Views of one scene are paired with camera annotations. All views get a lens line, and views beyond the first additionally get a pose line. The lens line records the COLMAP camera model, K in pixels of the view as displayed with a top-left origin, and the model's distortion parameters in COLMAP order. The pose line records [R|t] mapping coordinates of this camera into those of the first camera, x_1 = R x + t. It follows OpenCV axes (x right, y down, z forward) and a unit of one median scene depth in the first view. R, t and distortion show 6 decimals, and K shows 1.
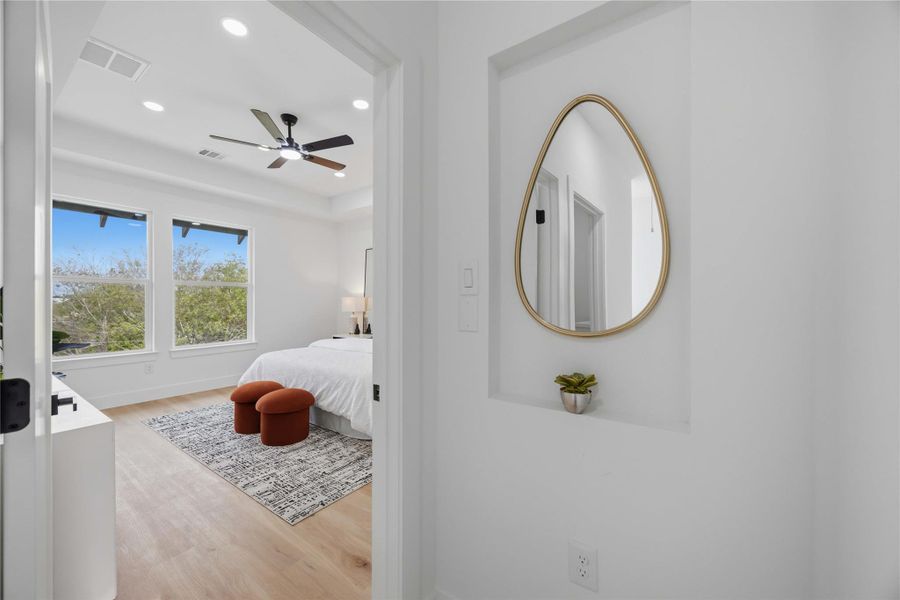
lens RADIAL K [[344.9, 0, 450.0], [0, 344.9, 301.4], [0, 0, 1]] dist [-0.001002, -0.000182]
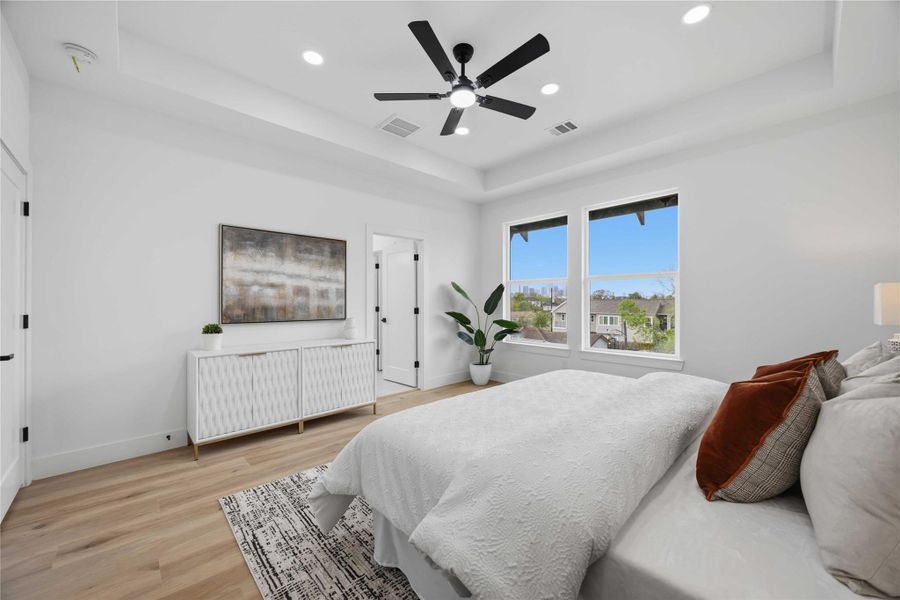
lens RADIAL K [[344.9, 0, 451.2], [0, 344.9, 301.6], [0, 0, 1]] dist [-0.001002, -0.000182]
pose [[-0.205324, 0.004316, -0.978685, 0.263528], [-0.003239, 0.999982, 0.005090, 0.005224], [0.978689, 0.004215, -0.205306, 1.103833]]
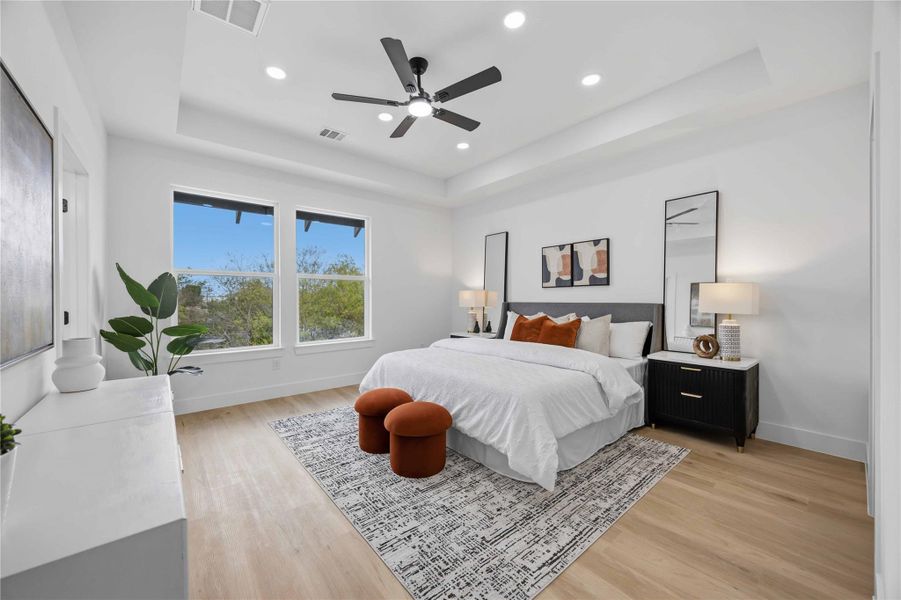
lens RADIAL K [[345.2, 0, 451.8], [0, 345.2, 299.9], [0, 0, 1]] dist [-0.001002, -0.000182]
pose [[0.966480, -0.003292, -0.256722, -0.183708], [0.004329, 0.999985, 0.003477, 0.014155], [0.256706, -0.004472, 0.966479, 0.237807]]
